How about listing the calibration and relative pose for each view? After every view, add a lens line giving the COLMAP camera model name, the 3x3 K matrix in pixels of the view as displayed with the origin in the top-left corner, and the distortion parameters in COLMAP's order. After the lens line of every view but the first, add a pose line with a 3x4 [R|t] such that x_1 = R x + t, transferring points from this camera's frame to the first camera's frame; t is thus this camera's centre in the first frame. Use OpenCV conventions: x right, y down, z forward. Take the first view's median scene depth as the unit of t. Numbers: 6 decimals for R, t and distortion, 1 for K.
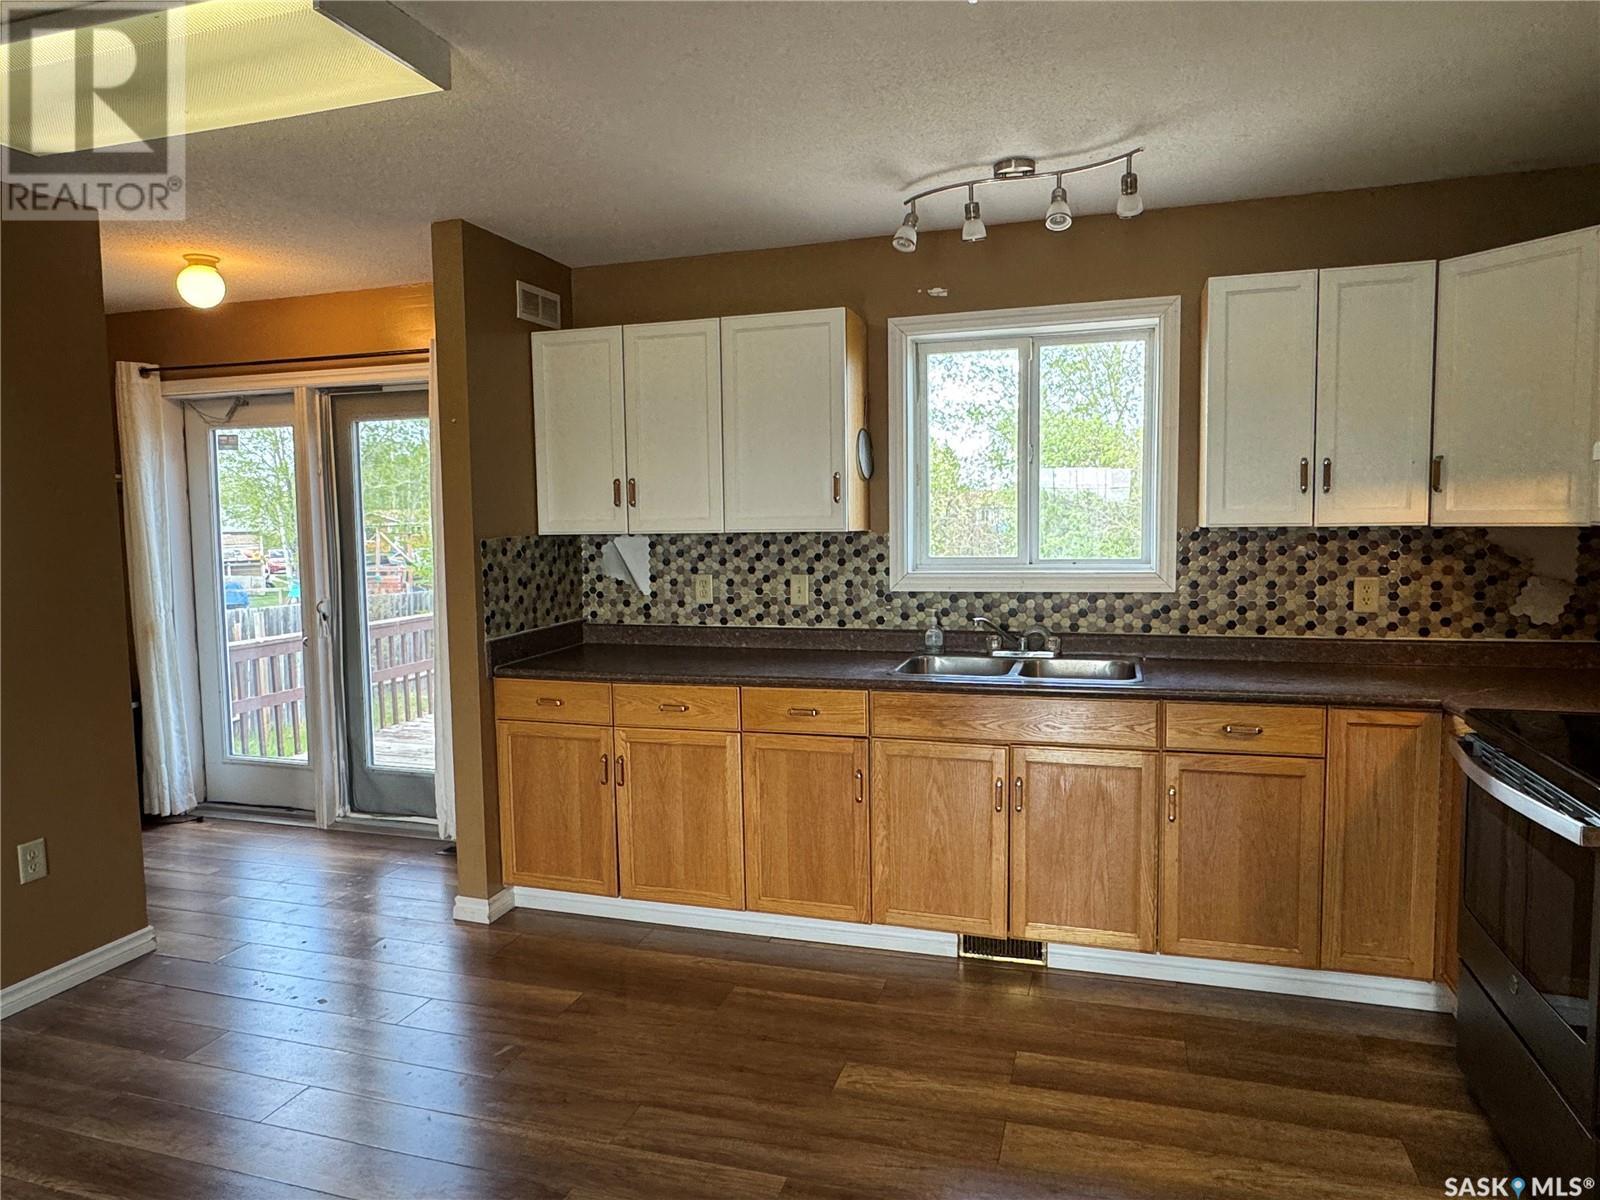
lens RADIAL K [[1009.5, 0, 796.1], [0, 1009.5, 597.2], [0, 0, 1]] dist [-0.005373, 0.005515]
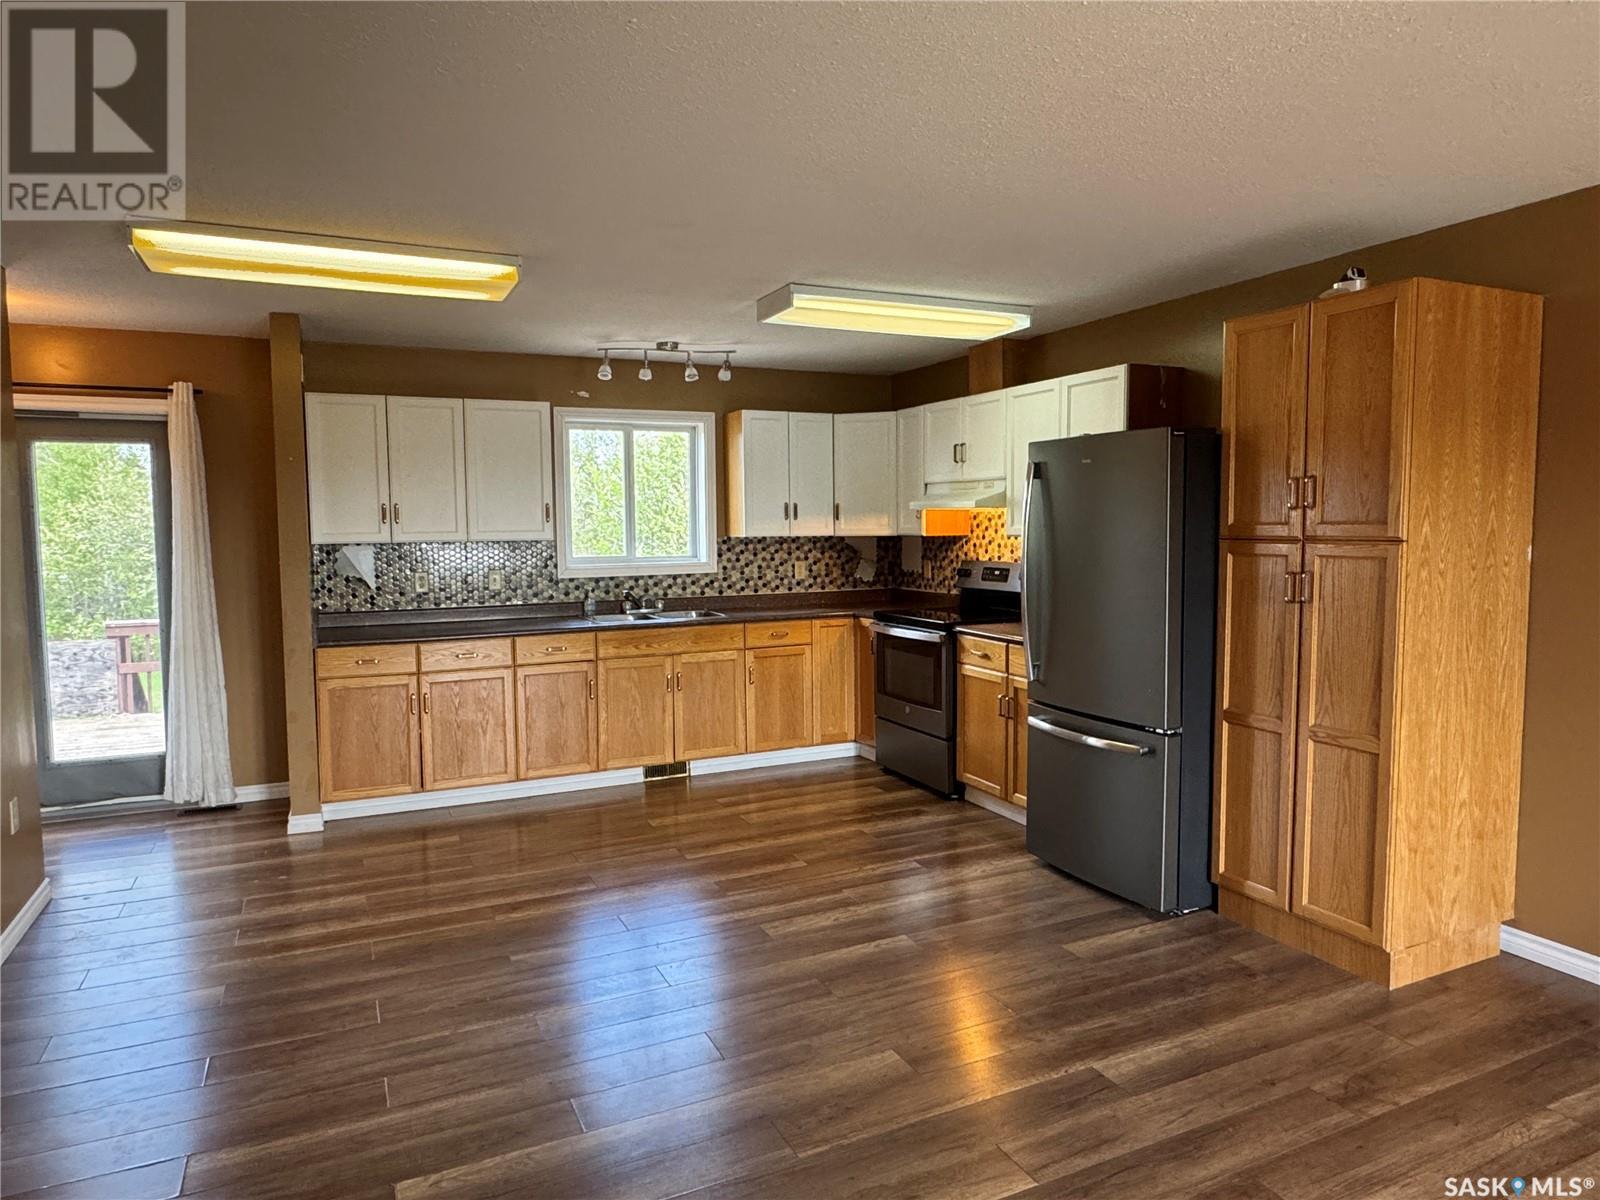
lens RADIAL K [[1009.5, 0, 796.5], [0, 1009.5, 596.4], [0, 0, 1]] dist [-0.005373, 0.005515]
pose [[0.734927, -0.040488, 0.676937, -0.794520], [0.054169, 0.998531, 0.000913, 0.046635], [-0.675979, 0.035998, 0.736041, -0.467981]]
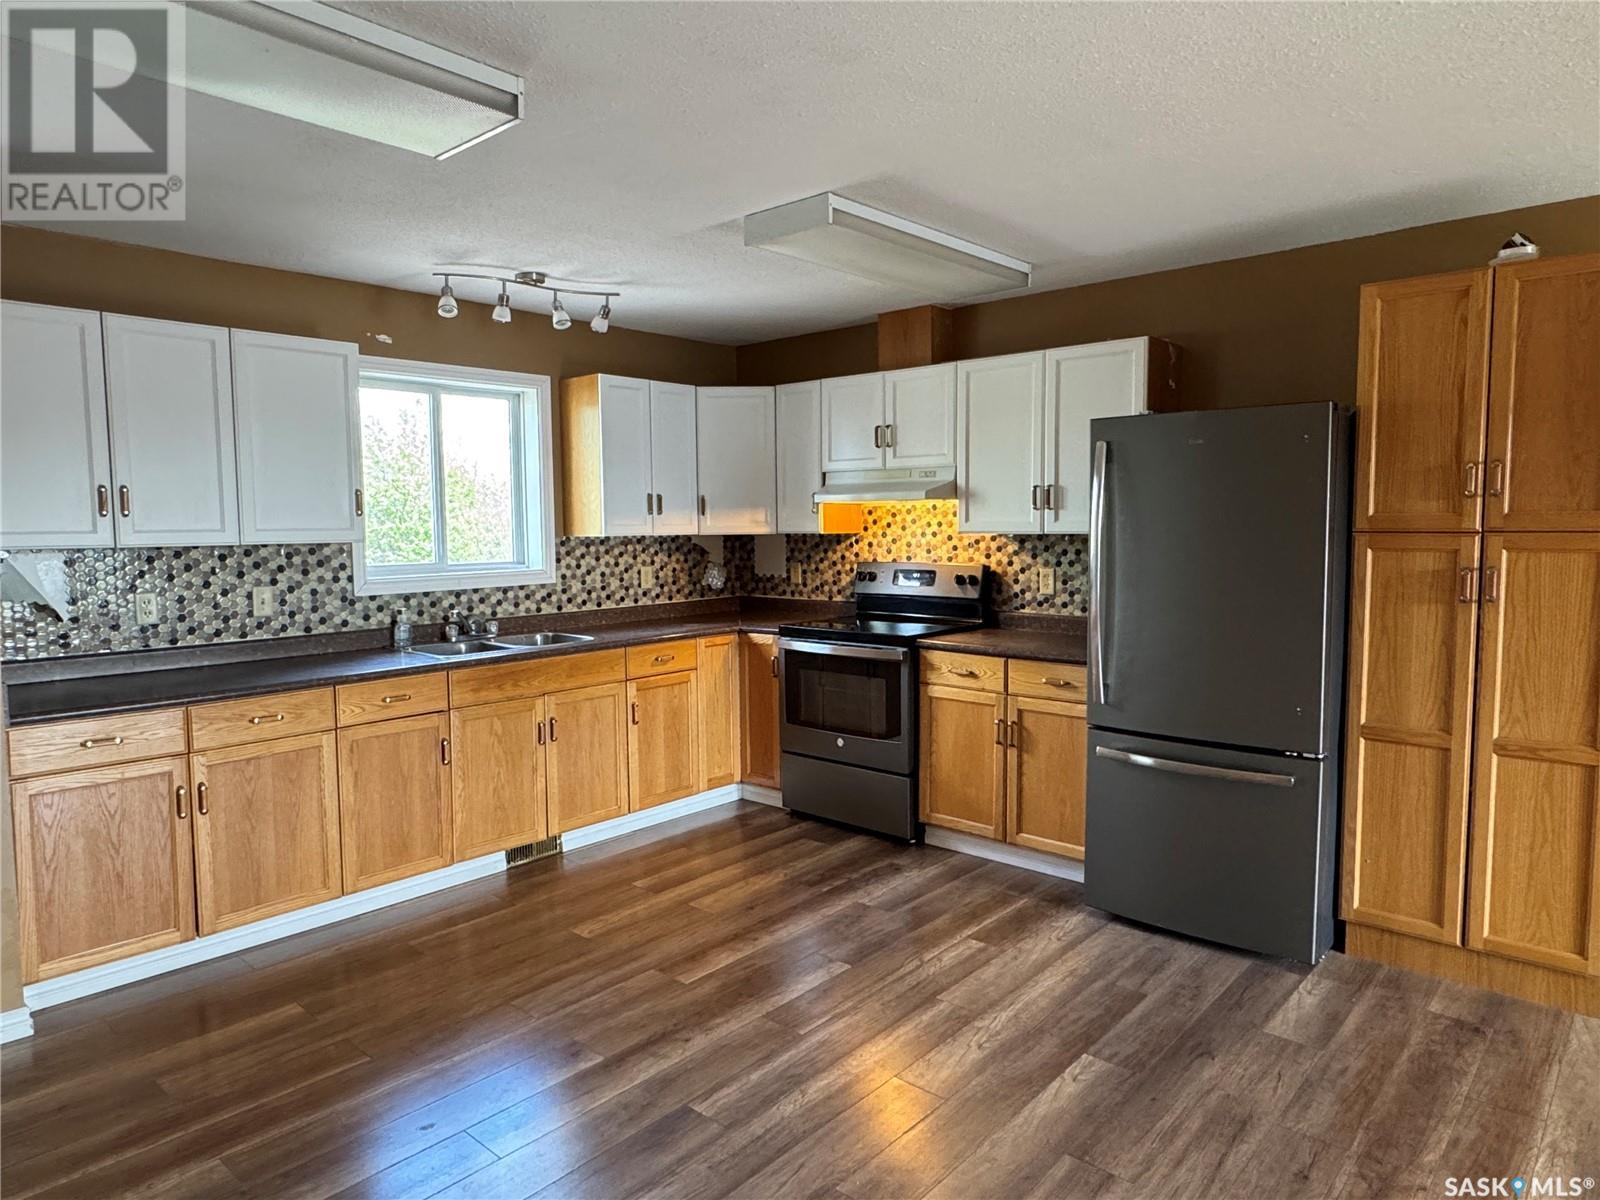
lens RADIAL K [[1009.5, 0, 790.6], [0, 1009.5, 597.7], [0, 0, 1]] dist [-0.005373, 0.005515]
pose [[0.413022, -0.057097, 0.908929, -0.818543], [0.079215, 0.996503, 0.026602, 0.004771], [-0.907269, 0.061013, 0.416101, 0.109015]]
